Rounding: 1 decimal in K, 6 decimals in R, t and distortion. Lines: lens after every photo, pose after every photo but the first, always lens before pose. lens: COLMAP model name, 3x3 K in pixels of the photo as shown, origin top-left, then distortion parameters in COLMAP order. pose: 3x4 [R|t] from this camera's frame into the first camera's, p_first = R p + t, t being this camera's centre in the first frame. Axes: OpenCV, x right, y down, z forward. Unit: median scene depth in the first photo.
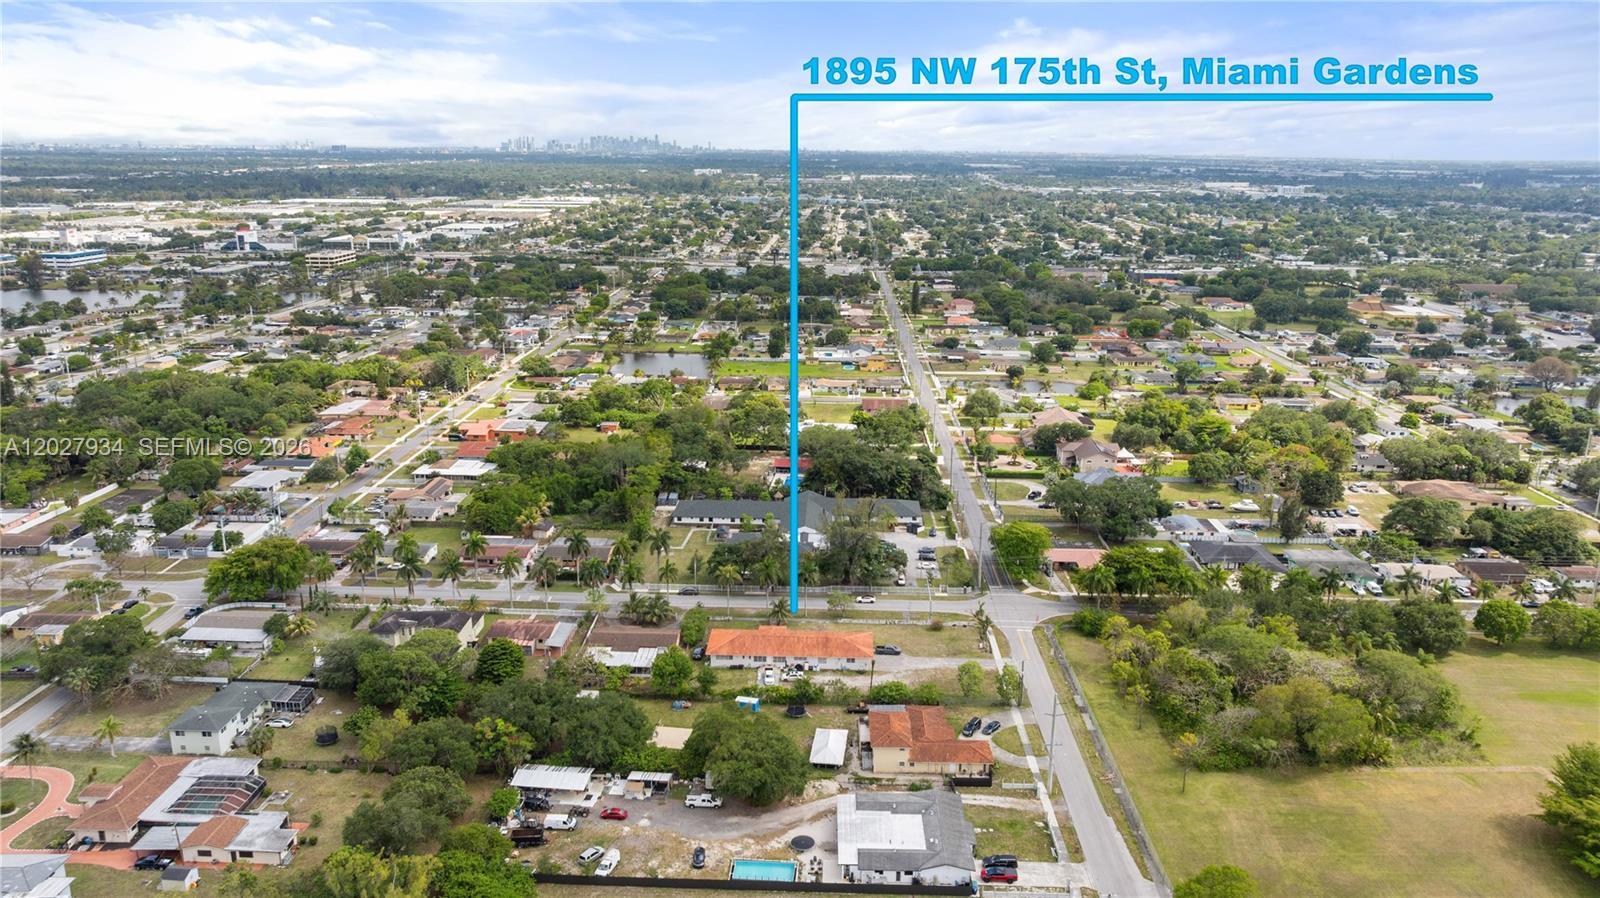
lens RADIAL K [[1099.9, 0, 800.0], [0, 1099.9, 449.0], [0, 0, 1]] dist [-0.020343, -0.001988]
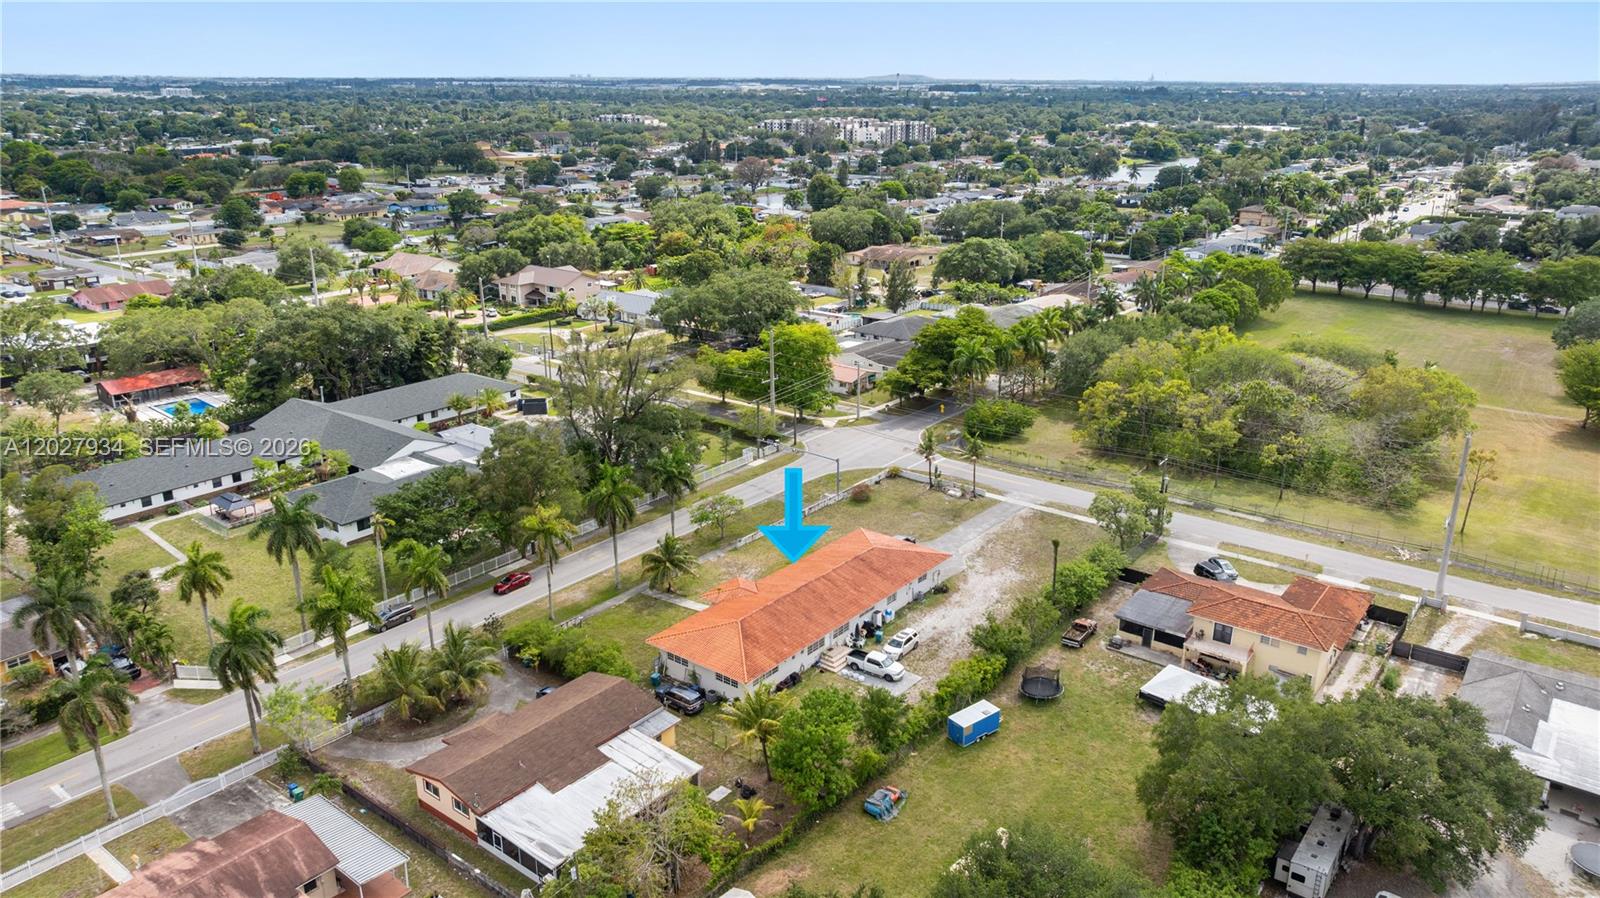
lens RADIAL K [[1099.9, 0, 800.0], [0, 1099.9, 449.0], [0, 0, 1]] dist [-0.020343, -0.001988]
pose [[0.584713, -0.259586, 0.768587, -0.346673], [0.214645, 0.963162, 0.162008, 0.038619], [-0.782329, 0.070245, 0.618892, 0.689398]]
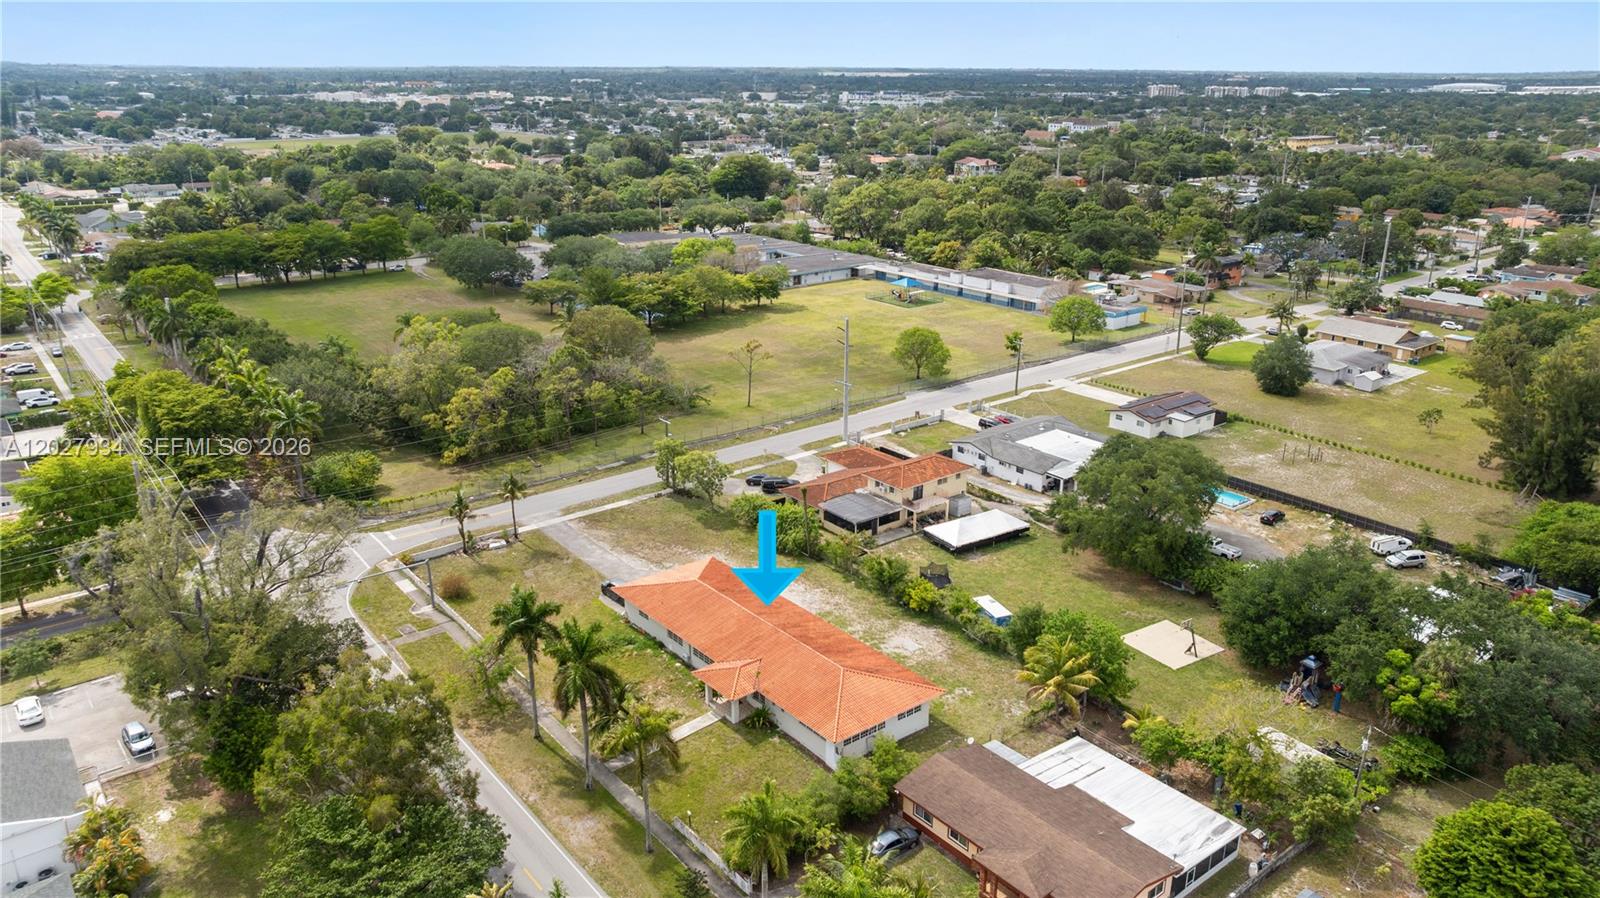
lens RADIAL K [[1099.9, 0, 800.0], [0, 1099.9, 449.0], [0, 0, 1]] dist [-0.020343, -0.001988]
pose [[-0.657354, -0.256474, 0.708595, -0.296278], [0.188175, 0.854650, 0.483905, -0.092603], [-0.729710, 0.451436, -0.513546, 1.155518]]
